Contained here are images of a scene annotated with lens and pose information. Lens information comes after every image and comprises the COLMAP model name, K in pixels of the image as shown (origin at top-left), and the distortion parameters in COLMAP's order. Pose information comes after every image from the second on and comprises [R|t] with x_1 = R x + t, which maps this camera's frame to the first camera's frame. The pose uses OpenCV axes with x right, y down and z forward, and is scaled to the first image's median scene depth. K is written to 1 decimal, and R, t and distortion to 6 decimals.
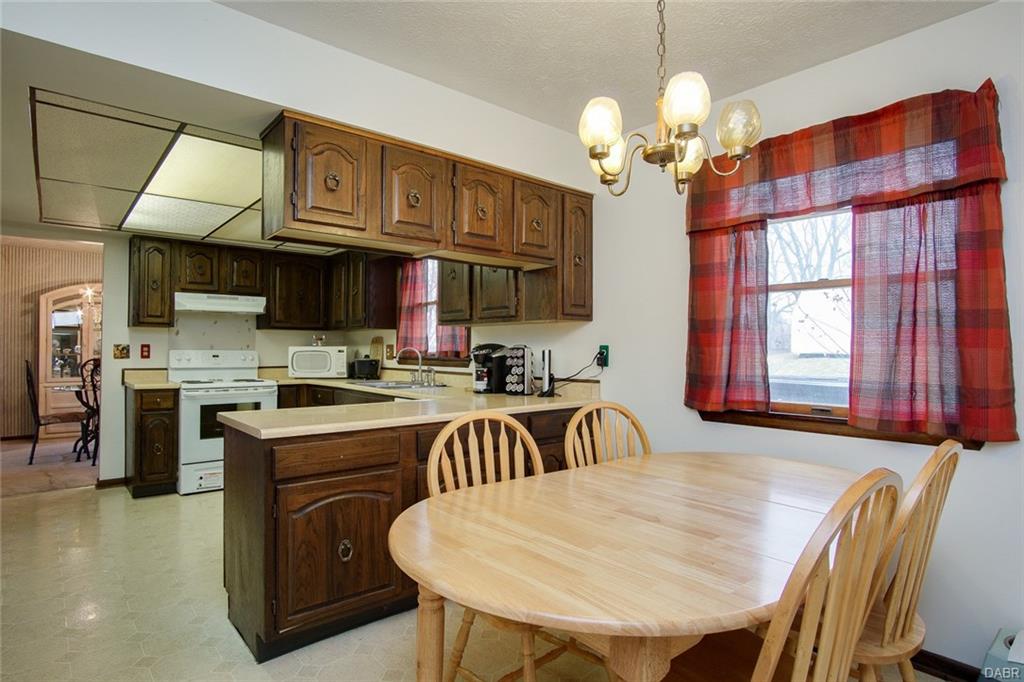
lens RADIAL K [[553.0, 0, 514.7], [0, 553.0, 341.8], [0, 0, 1]] dist [-0.028709, 0.003602]
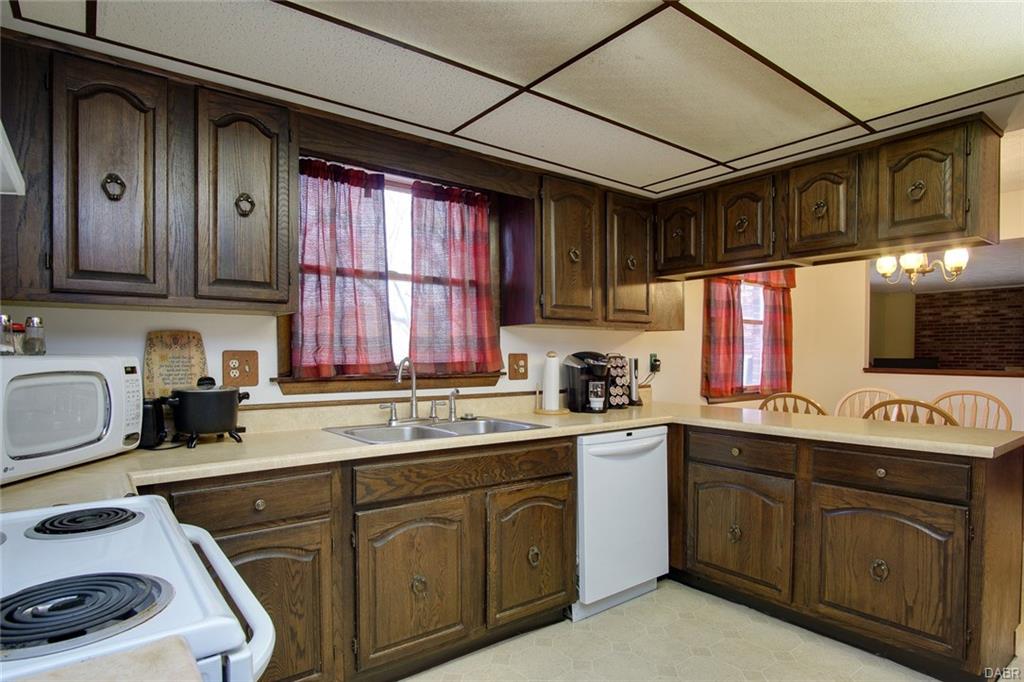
lens RADIAL K [[553.0, 0, 503.6], [0, 553.0, 365.9], [0, 0, 1]] dist [-0.028709, 0.003602]
pose [[0.070137, -0.024415, 0.997239, -0.703219], [-0.012113, 0.999606, 0.025325, 0.004403], [-0.997464, -0.013856, 0.069813, 0.863811]]
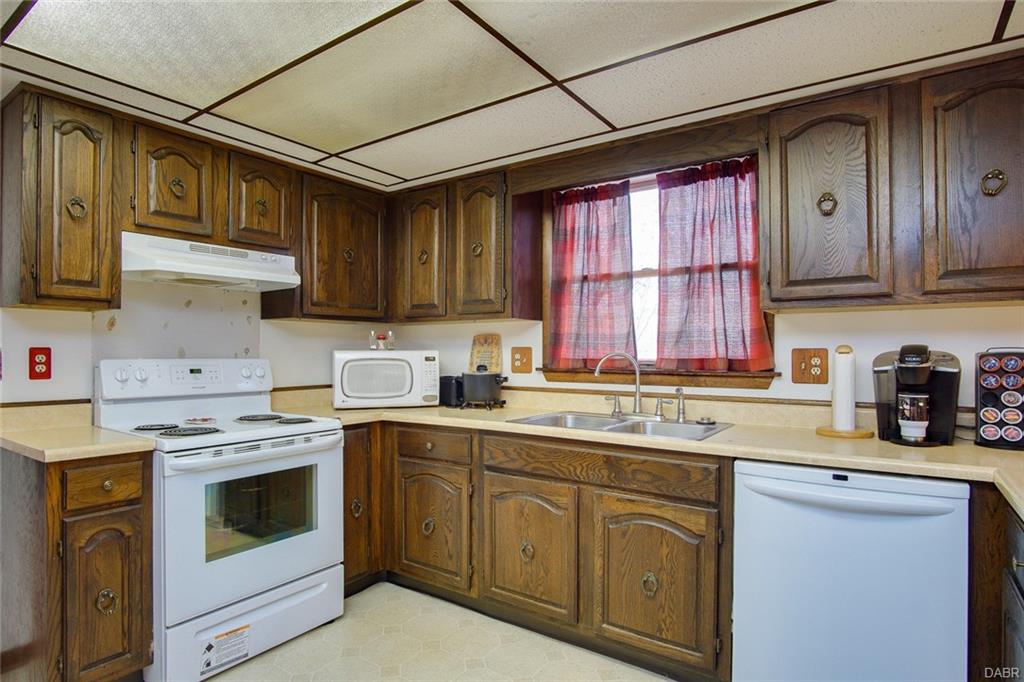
lens RADIAL K [[553.0, 0, 512.1], [0, 553.0, 347.8], [0, 0, 1]] dist [-0.028709, 0.003602]
pose [[0.969717, -0.002353, 0.244222, -0.422497], [0.000541, 0.999972, 0.007487, 0.001797], [-0.244232, -0.007128, 0.969691, 0.491012]]
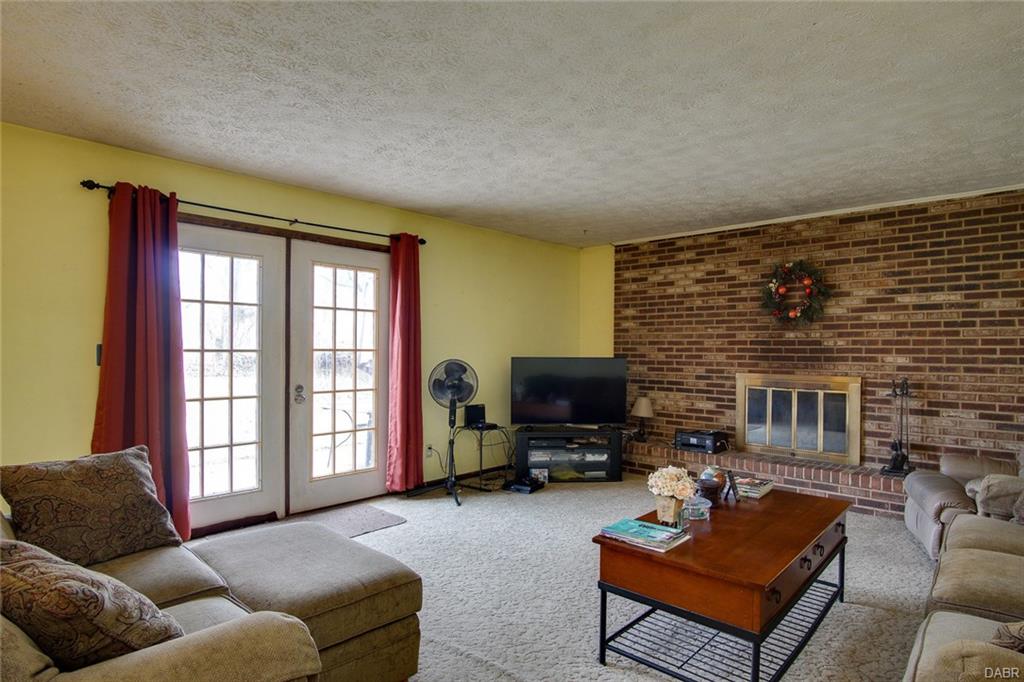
lens RADIAL K [[553.0, 0, 506.2], [0, 553.0, 348.5], [0, 0, 1]] dist [-0.028709, 0.003602]
pose [[-0.102338, -0.006567, 0.994728, 0.357901], [-0.015395, 0.999869, 0.005017, -0.012018], [-0.994631, -0.014801, -0.102426, -0.263223]]
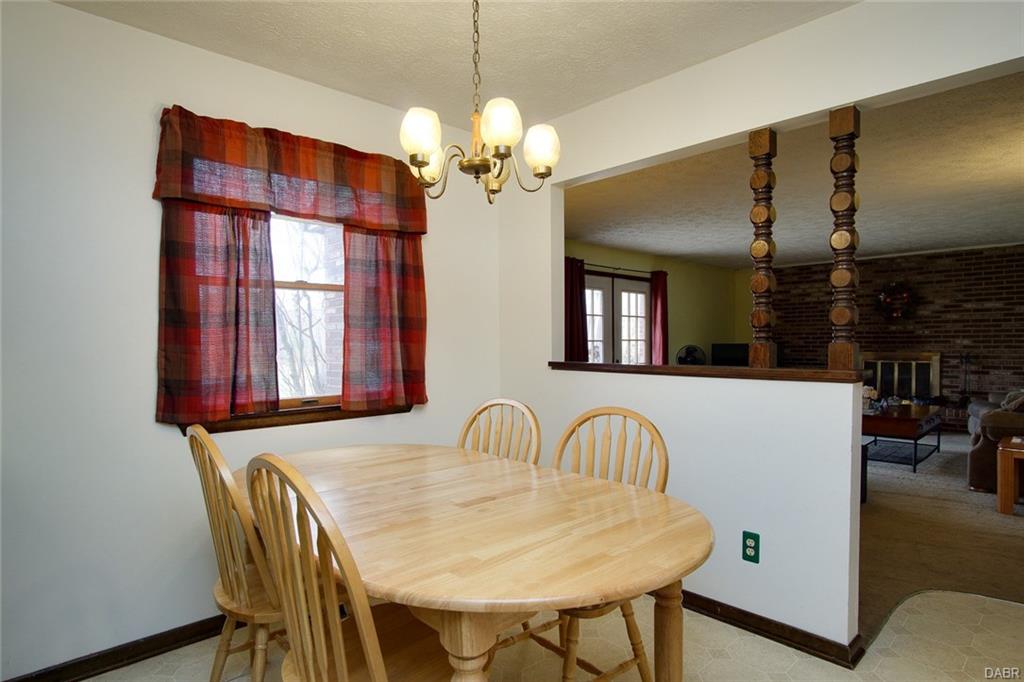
lens RADIAL K [[553.0, 0, 506.1], [0, 553.0, 357.2], [0, 0, 1]] dist [-0.028709, 0.003602]
pose [[-0.035373, -0.031500, 0.998878, -0.281516], [-0.002713, 0.999502, 0.031424, 0.000290], [-0.999370, -0.001598, -0.035441, 0.330487]]
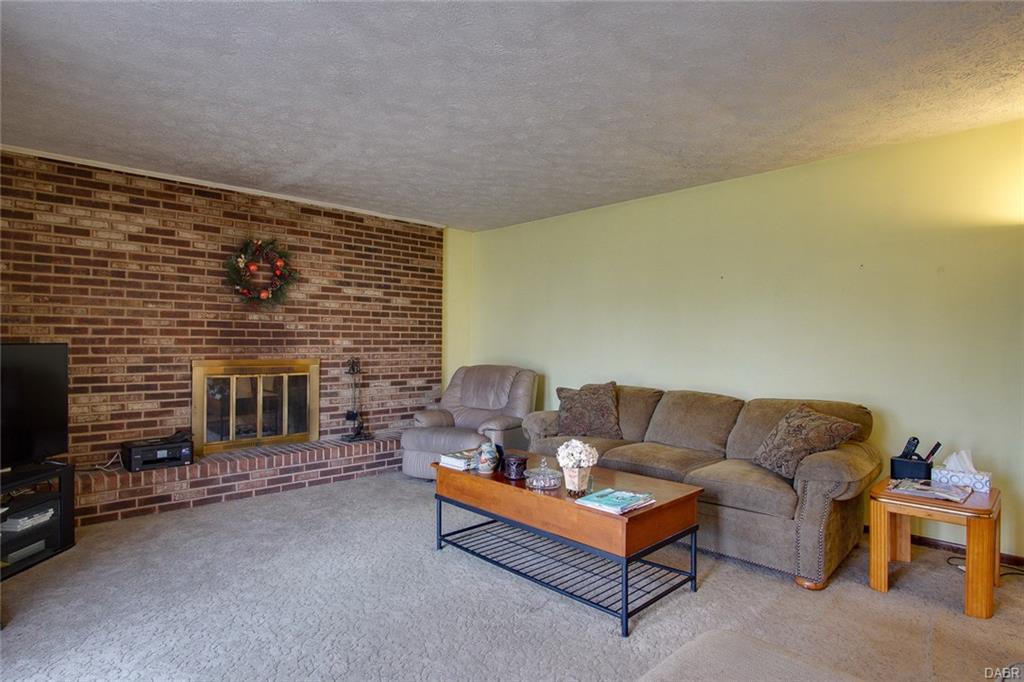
lens RADIAL K [[553.0, 0, 506.4], [0, 553.0, 337.6], [0, 0, 1]] dist [-0.028709, 0.003602]
pose [[-0.998802, -0.017101, -0.045856, 0.932291], [-0.016486, 0.999769, -0.013757, 0.001683], [0.046081, -0.012985, -0.998853, 0.080730]]
